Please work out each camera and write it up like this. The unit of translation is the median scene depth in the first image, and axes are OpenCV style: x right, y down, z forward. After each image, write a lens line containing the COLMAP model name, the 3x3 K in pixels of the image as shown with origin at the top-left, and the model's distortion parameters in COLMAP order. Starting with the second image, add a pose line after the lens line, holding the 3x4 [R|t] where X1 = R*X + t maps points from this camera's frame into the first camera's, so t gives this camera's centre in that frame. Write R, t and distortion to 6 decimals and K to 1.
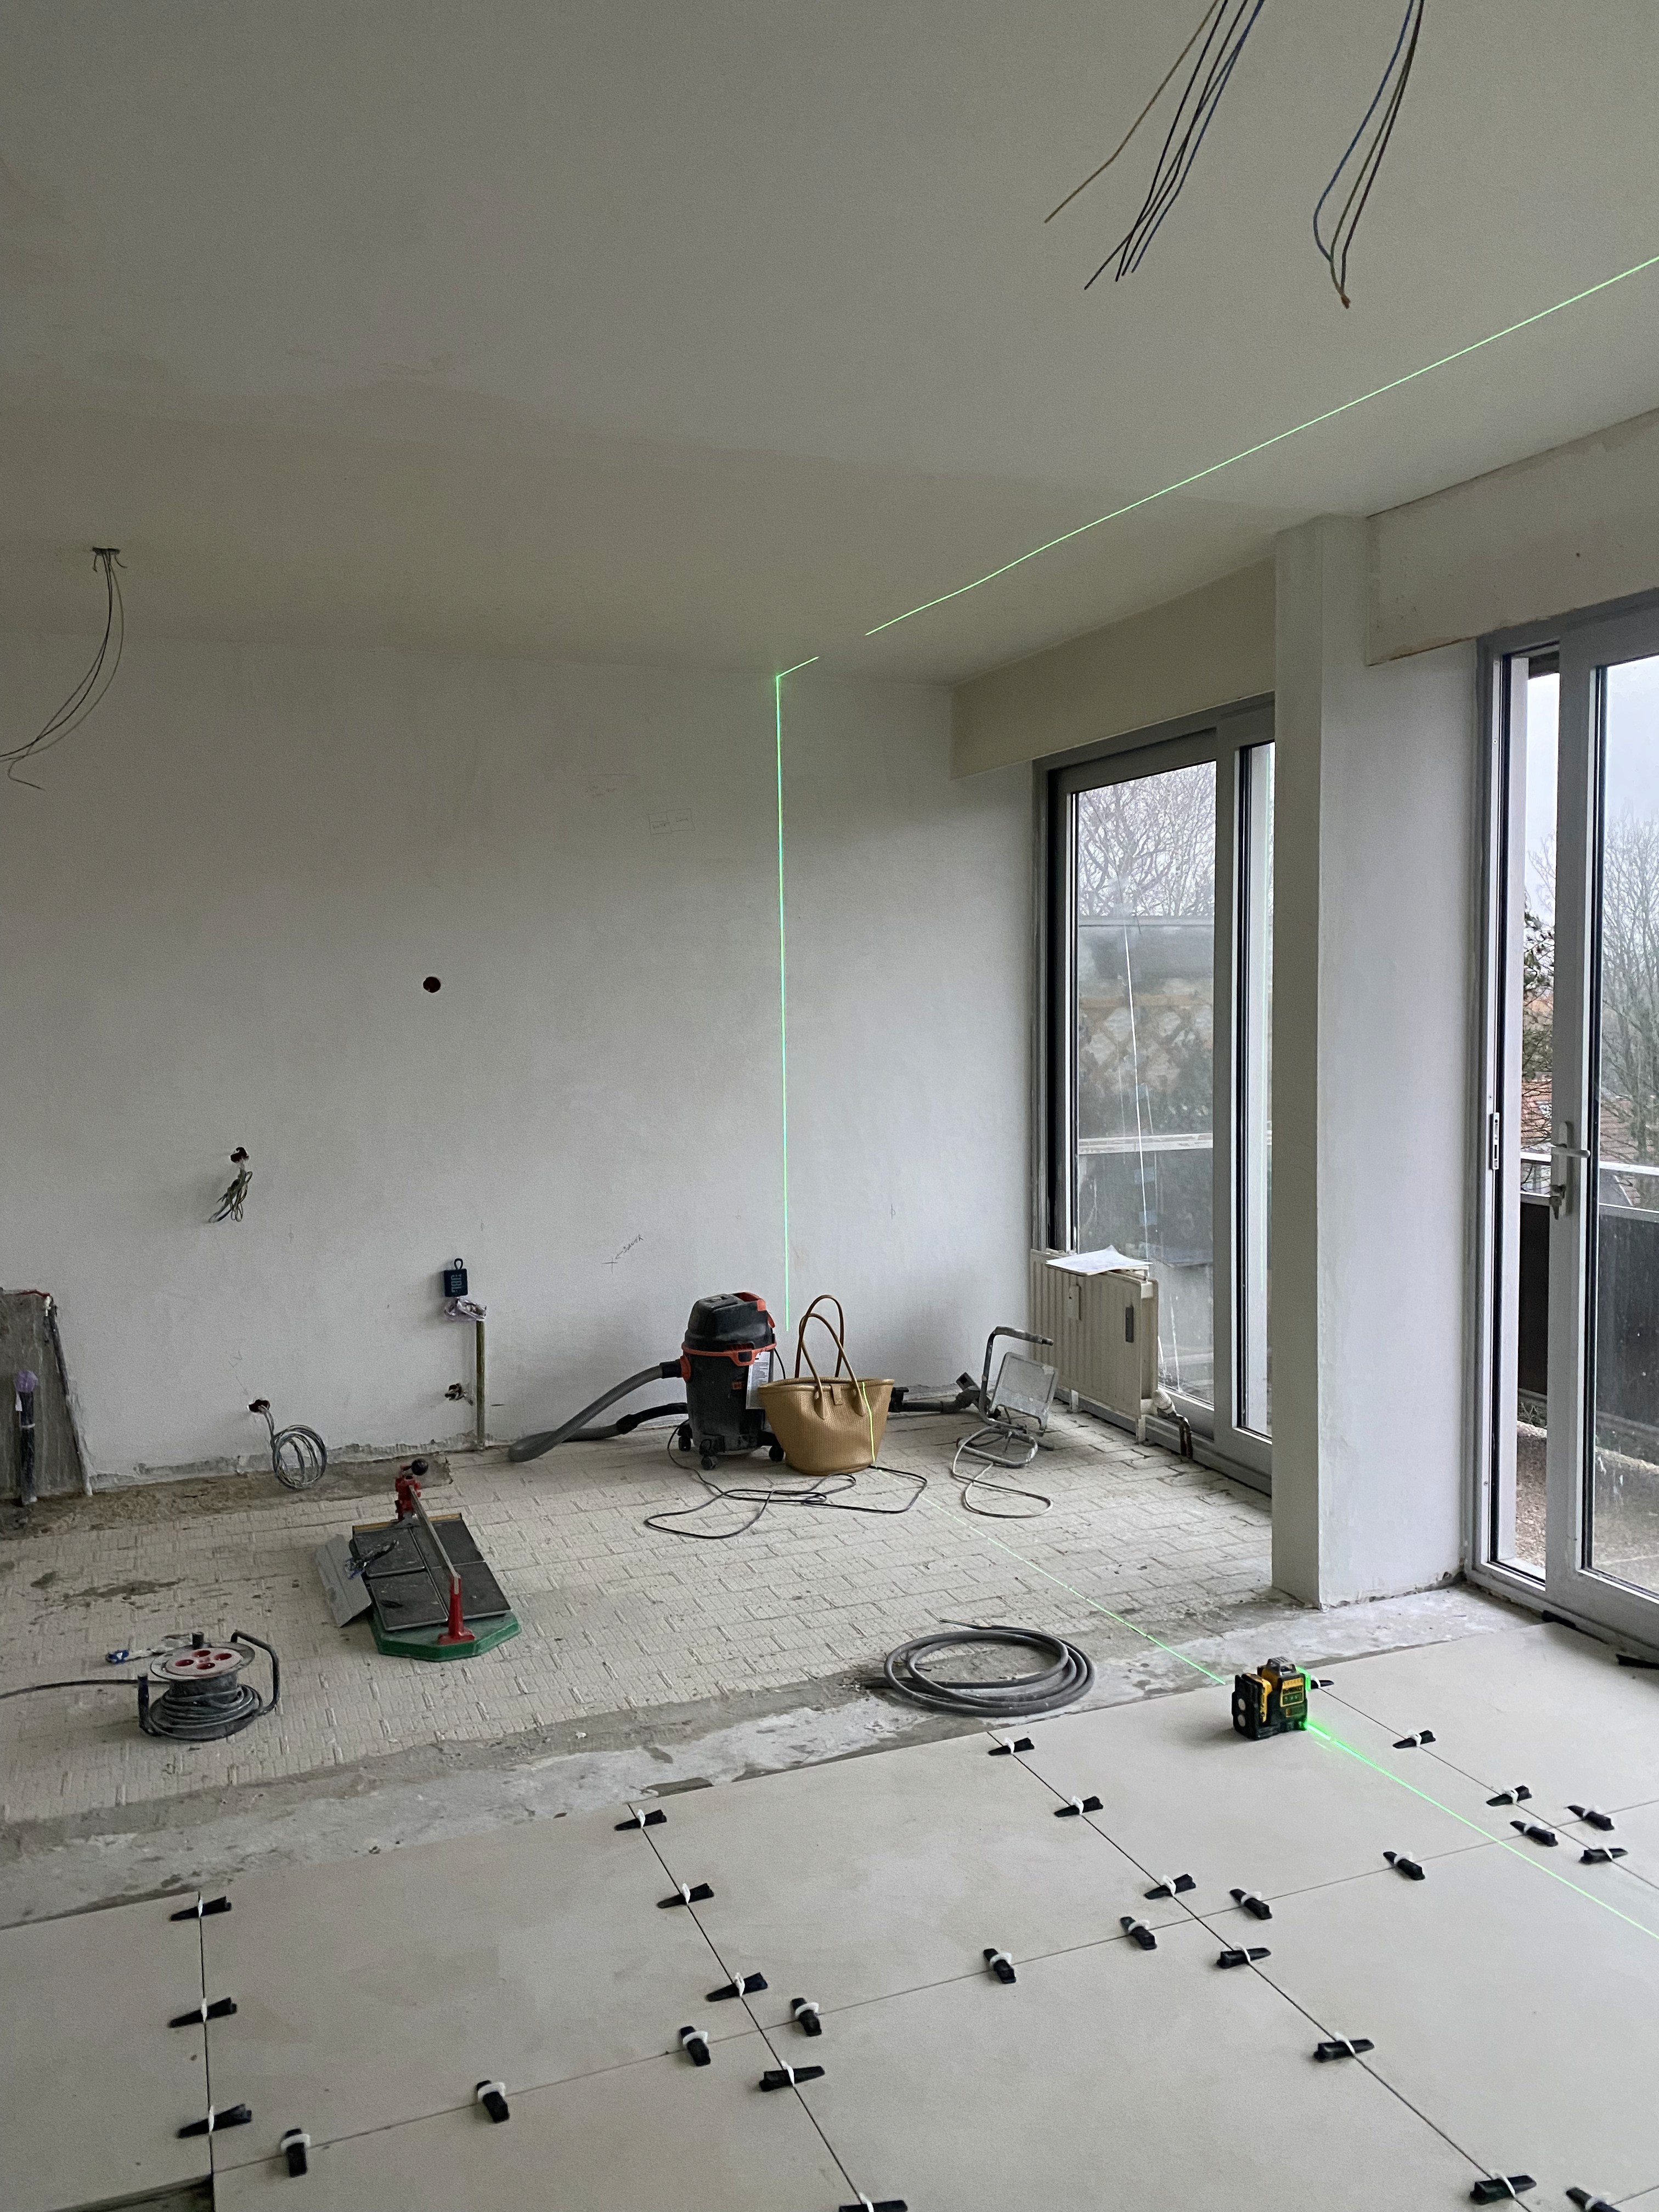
lens RADIAL K [[1672.6, 0, 831.9], [0, 1672.6, 1105.2], [0, 0, 1]] dist [0.019694, -0.003972]
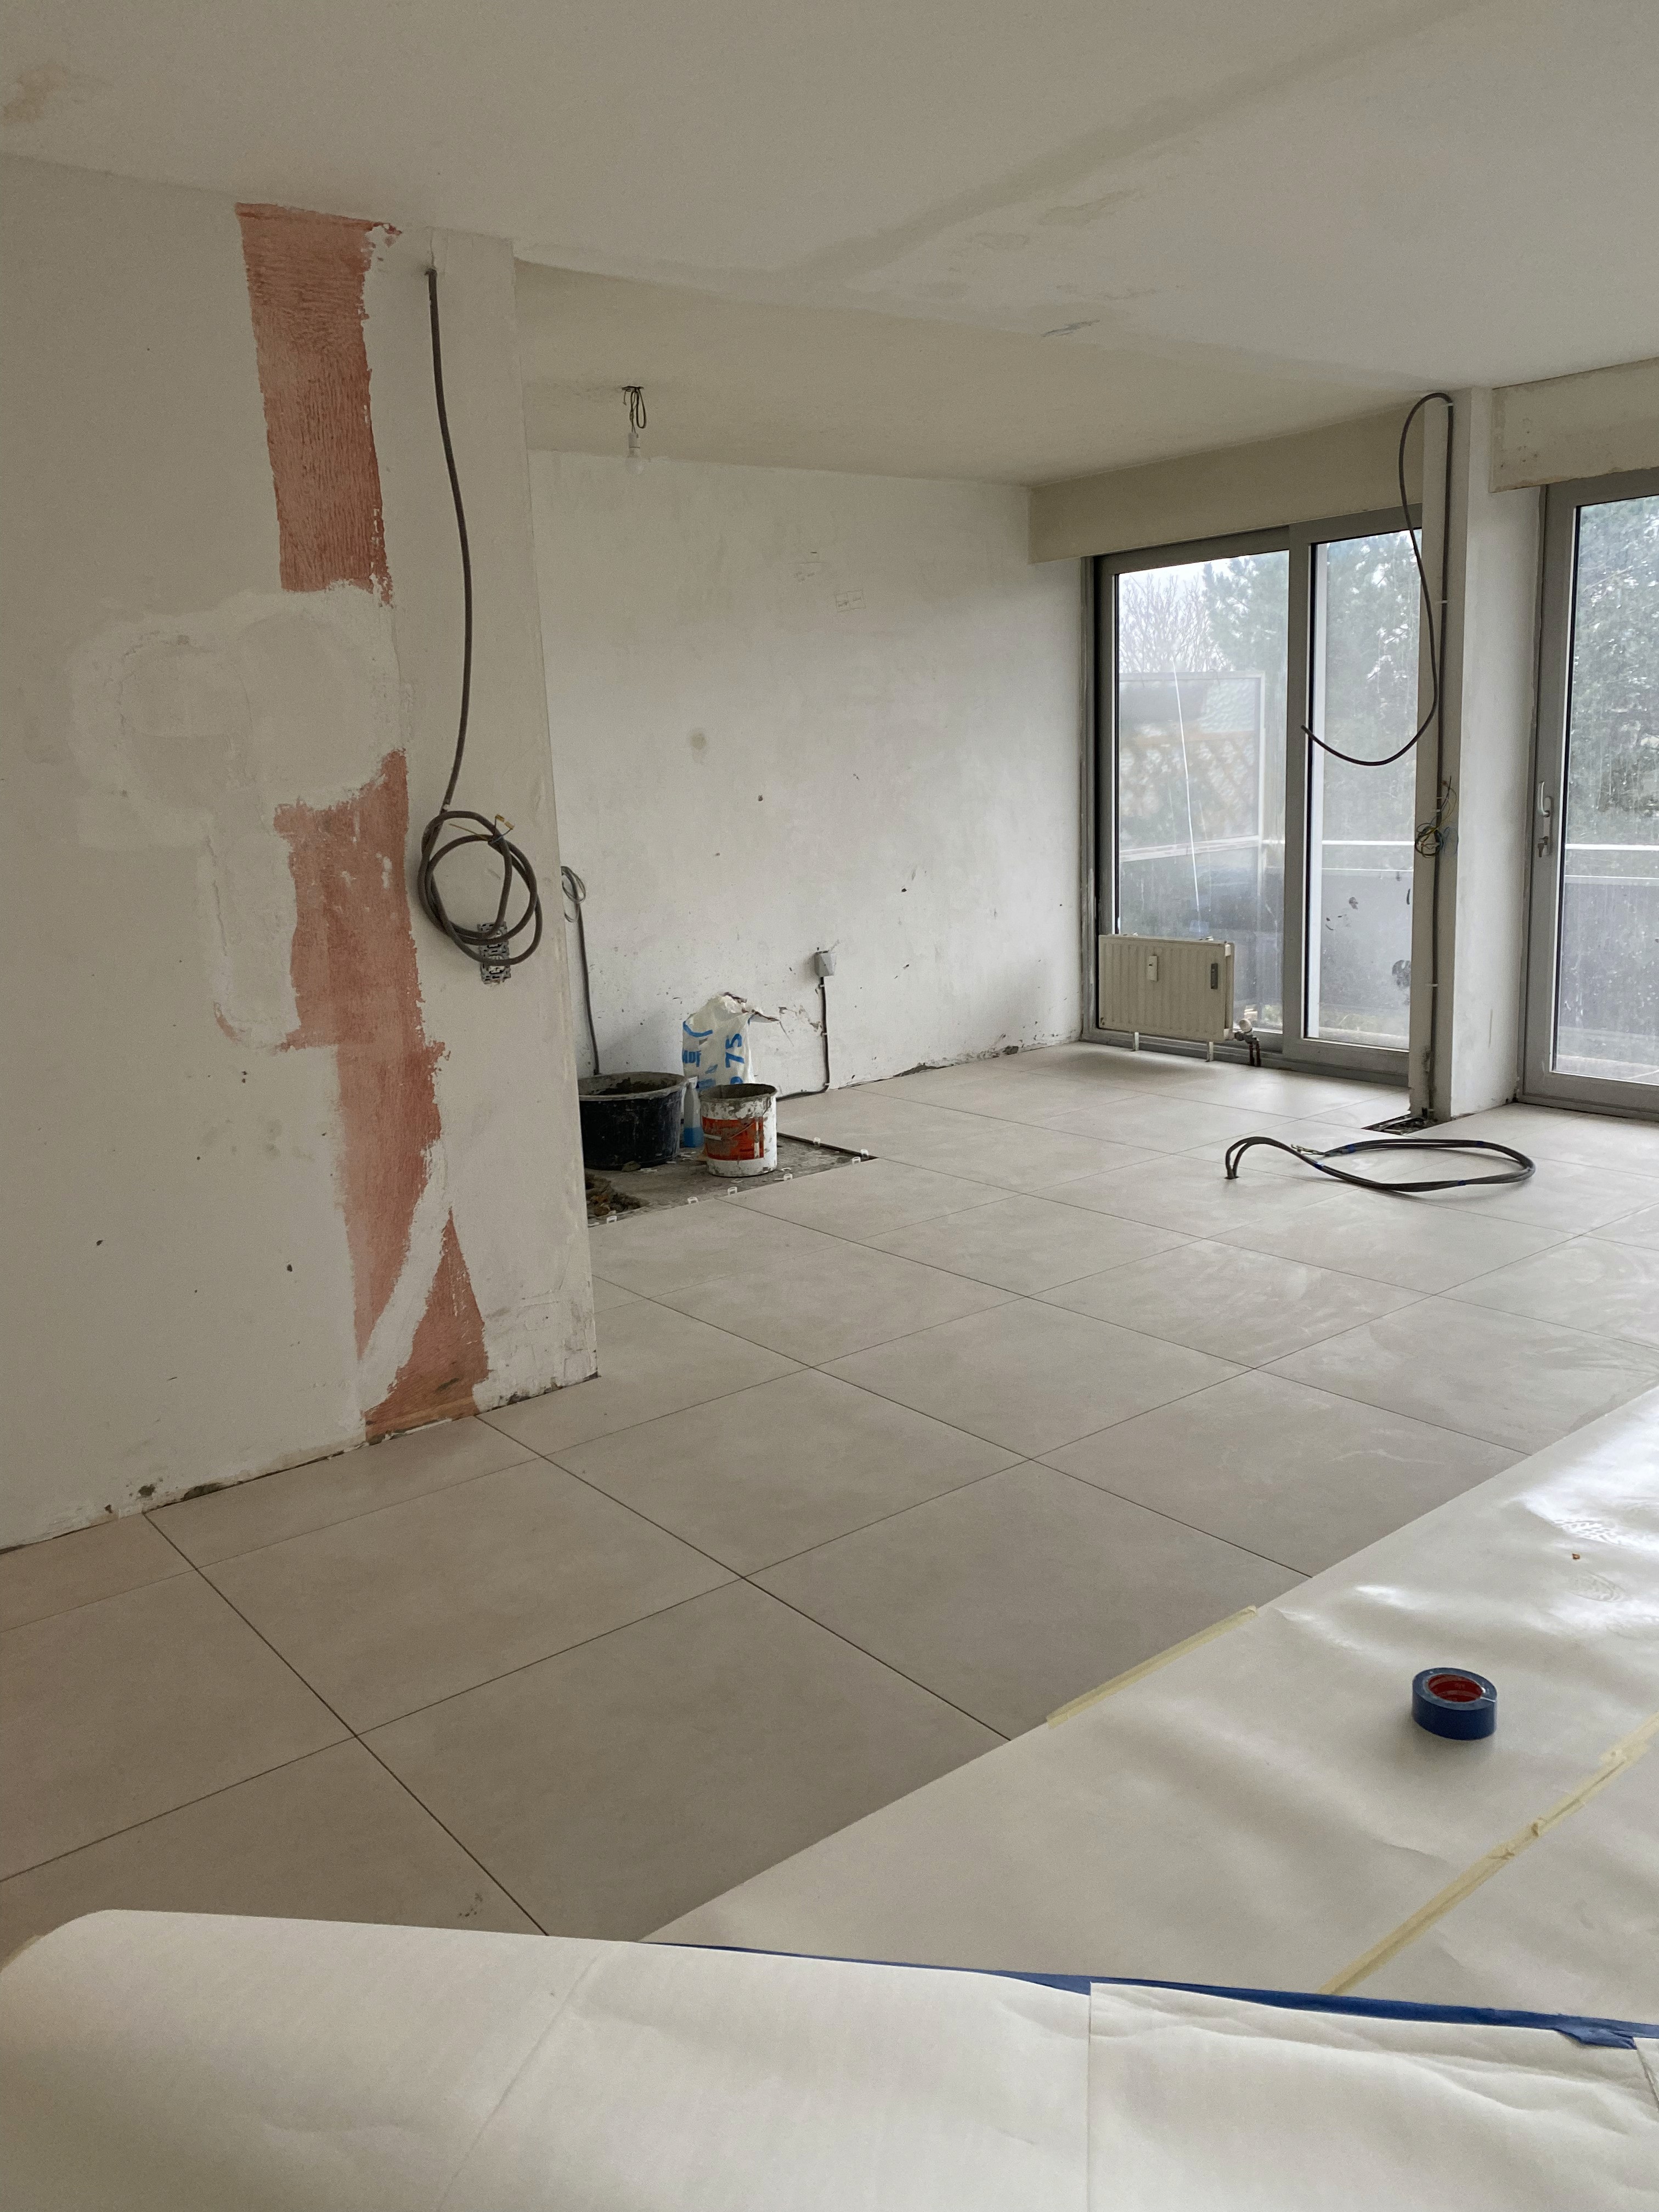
lens RADIAL K [[1672.6, 0, 835.4], [0, 1672.6, 1107.0], [0, 0, 1]] dist [0.019694, -0.003972]
pose [[0.958541, -0.087791, 0.271095, -0.485456], [0.051117, 0.988901, 0.139503, 0.028056], [-0.280334, -0.119862, 0.952390, -0.229334]]
